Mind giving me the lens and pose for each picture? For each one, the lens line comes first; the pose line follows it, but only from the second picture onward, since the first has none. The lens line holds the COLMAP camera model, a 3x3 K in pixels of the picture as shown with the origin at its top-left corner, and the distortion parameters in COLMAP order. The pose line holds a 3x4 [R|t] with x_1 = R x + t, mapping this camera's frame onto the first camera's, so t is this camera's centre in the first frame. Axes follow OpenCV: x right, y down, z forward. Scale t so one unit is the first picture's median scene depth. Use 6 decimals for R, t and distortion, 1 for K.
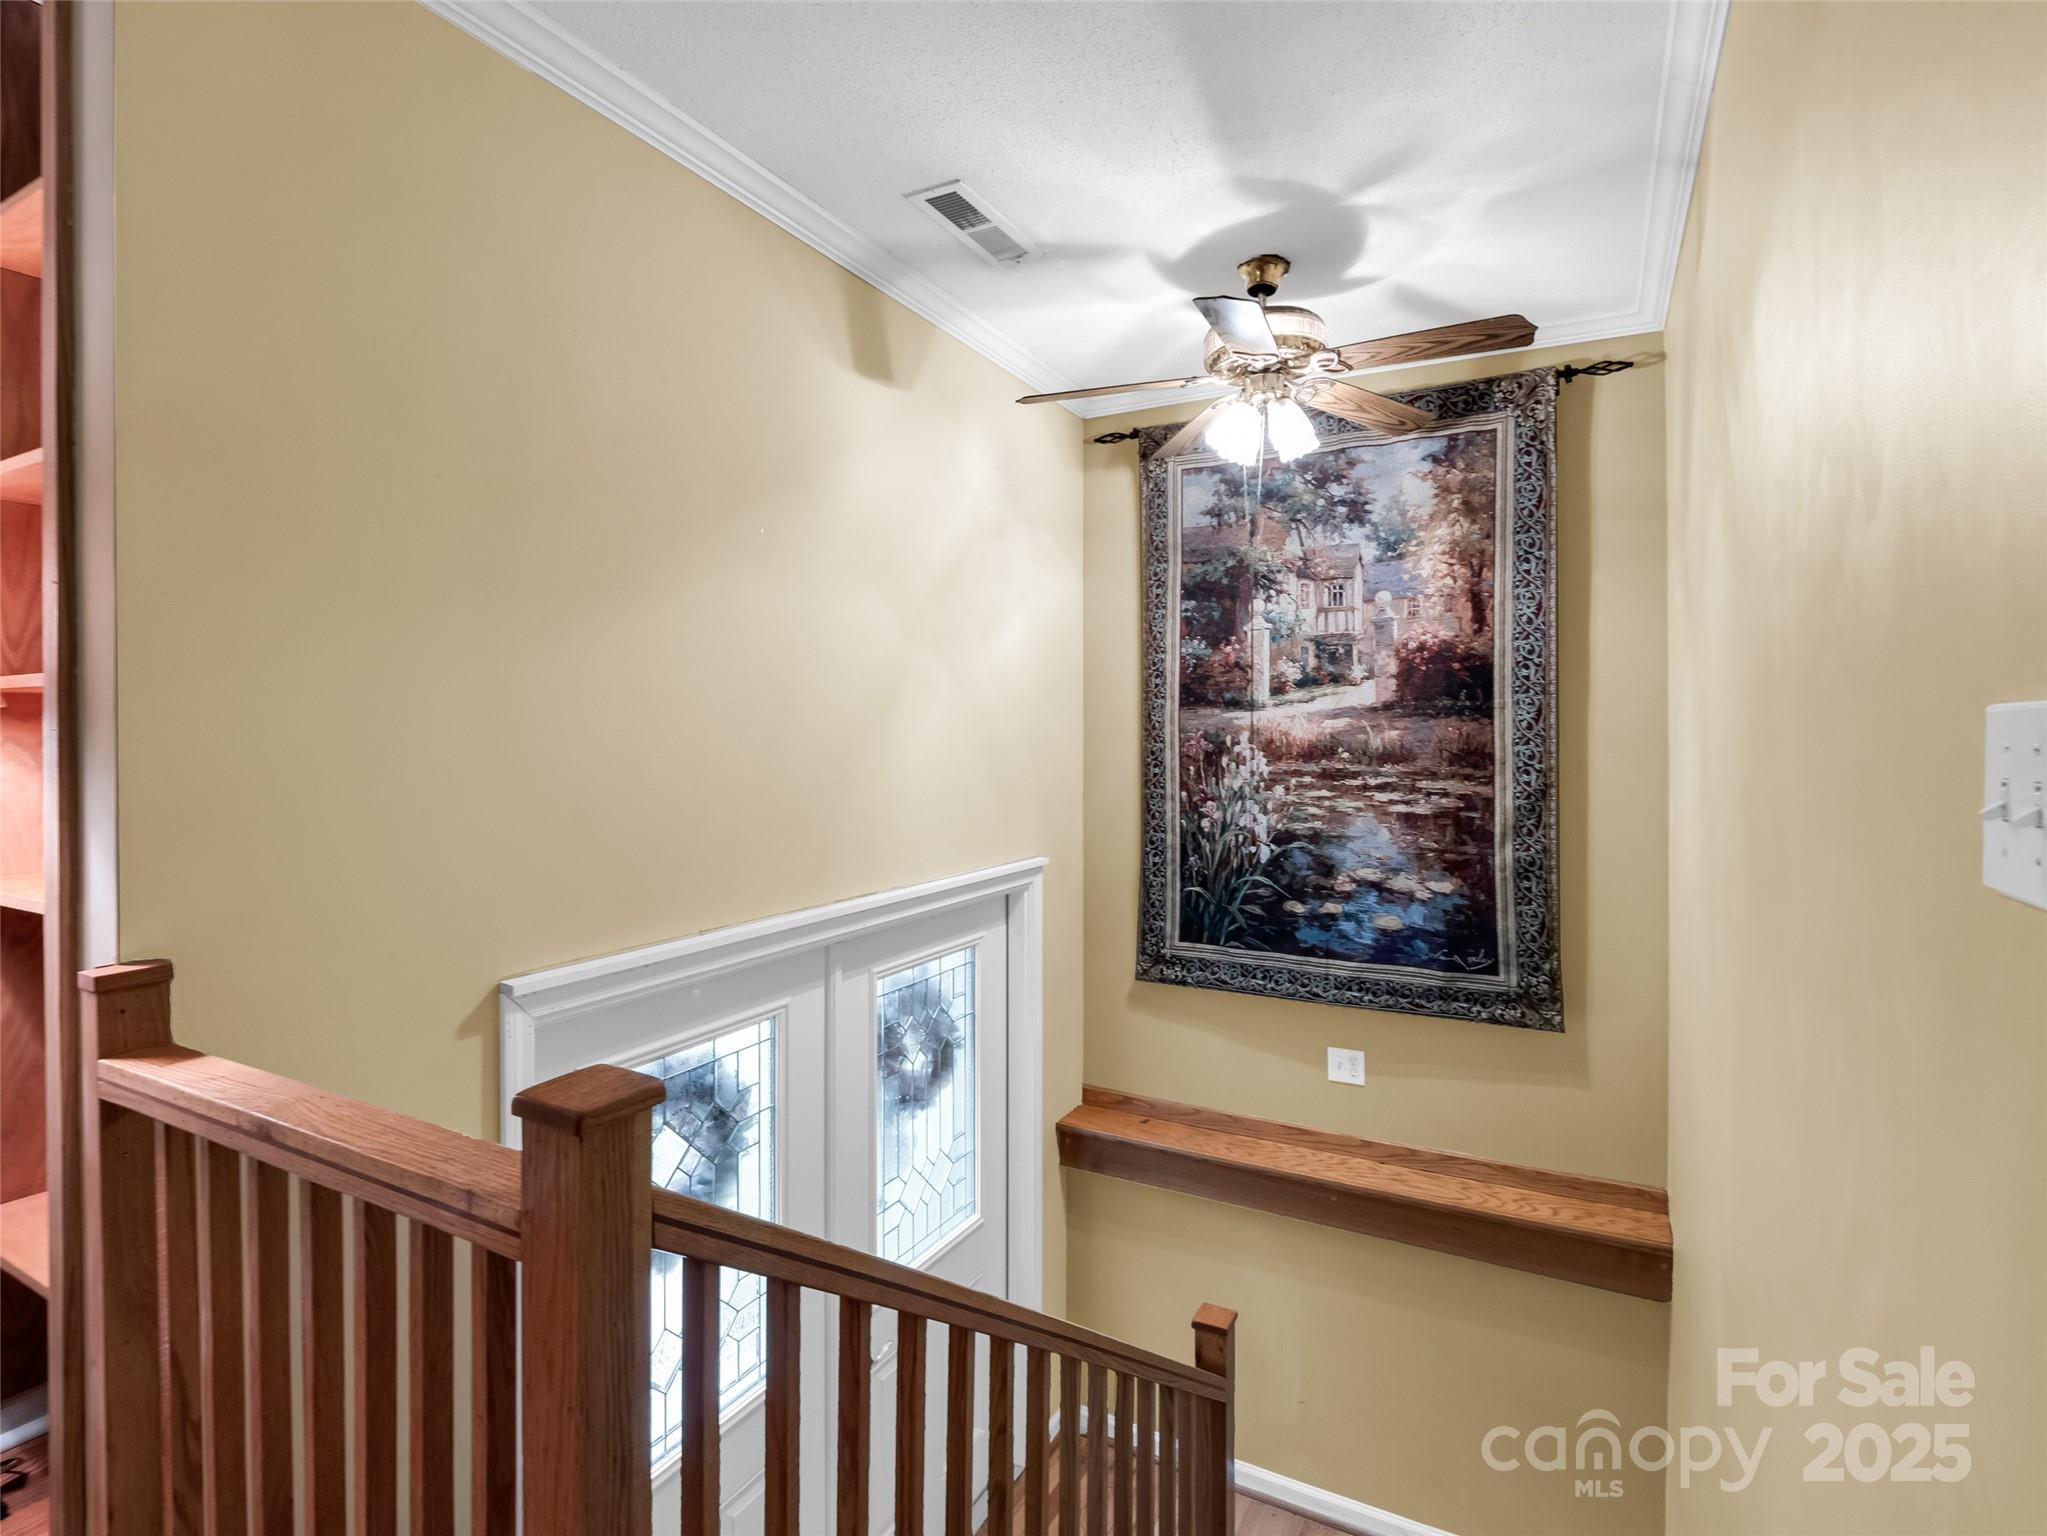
lens RADIAL K [[1044.7, 0, 1020.0], [0, 1044.7, 758.3], [0, 0, 1]] dist [-0.007396, -0.002154]
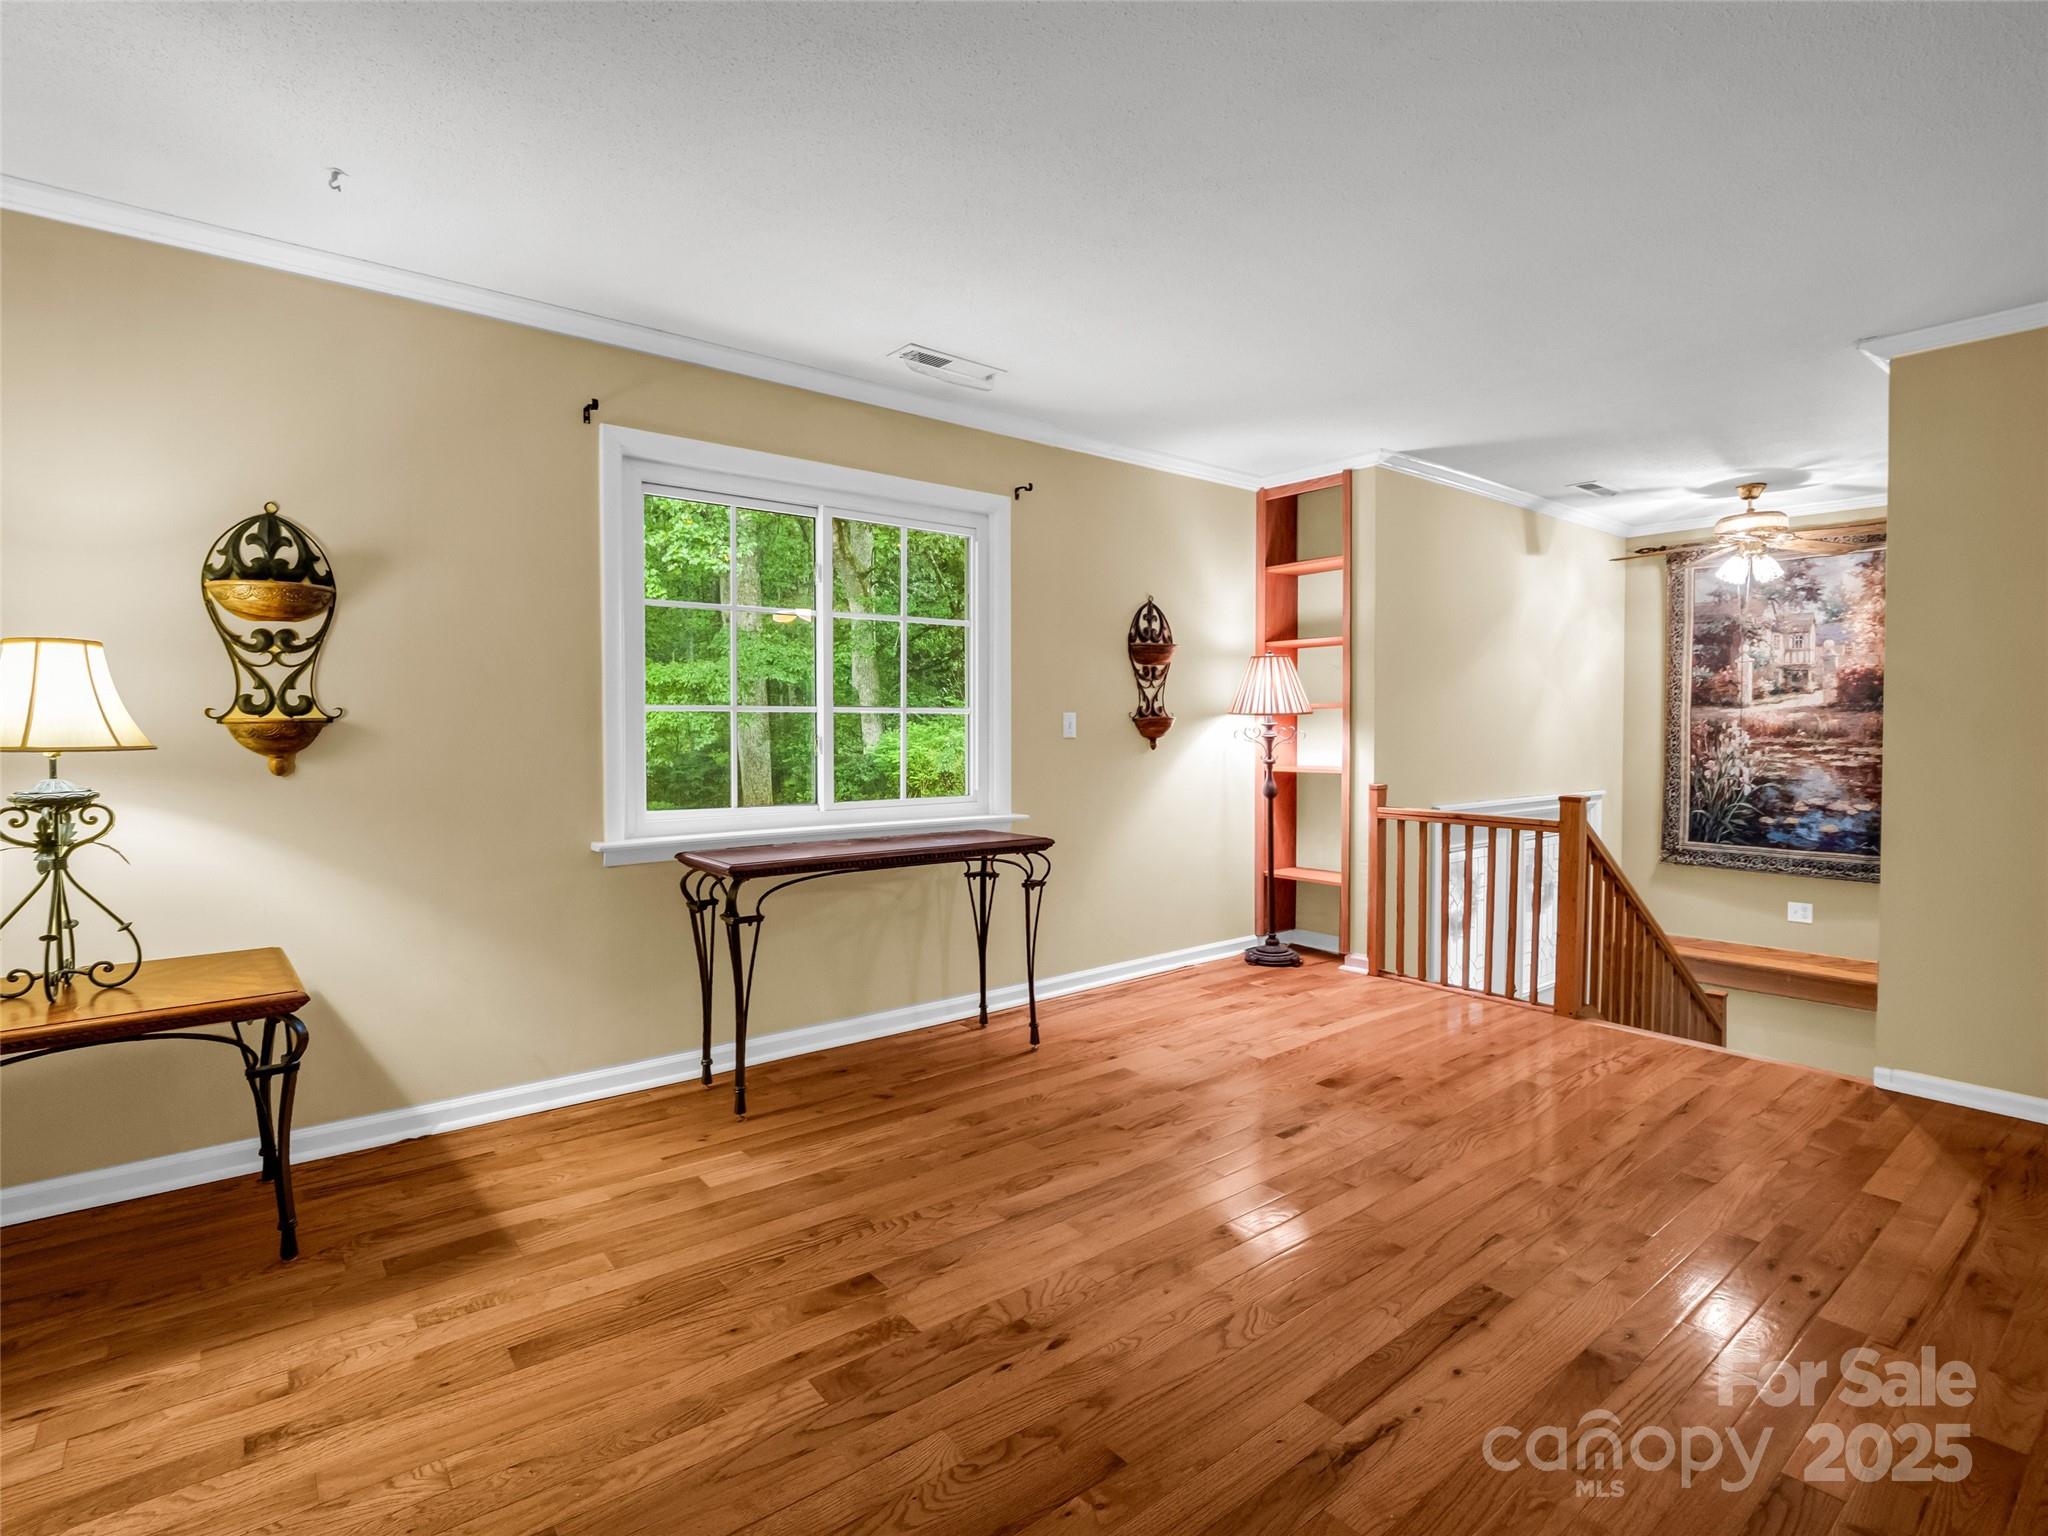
lens RADIAL K [[1045.2, 0, 1023.2], [0, 1045.2, 761.7], [0, 0, 1]] dist [-0.007396, -0.002154]
pose [[0.928217, 0.012293, -0.371836, -0.248790], [-0.008077, 0.999884, 0.012895, 0.031830], [0.371952, -0.008966, 0.928209, -1.091306]]
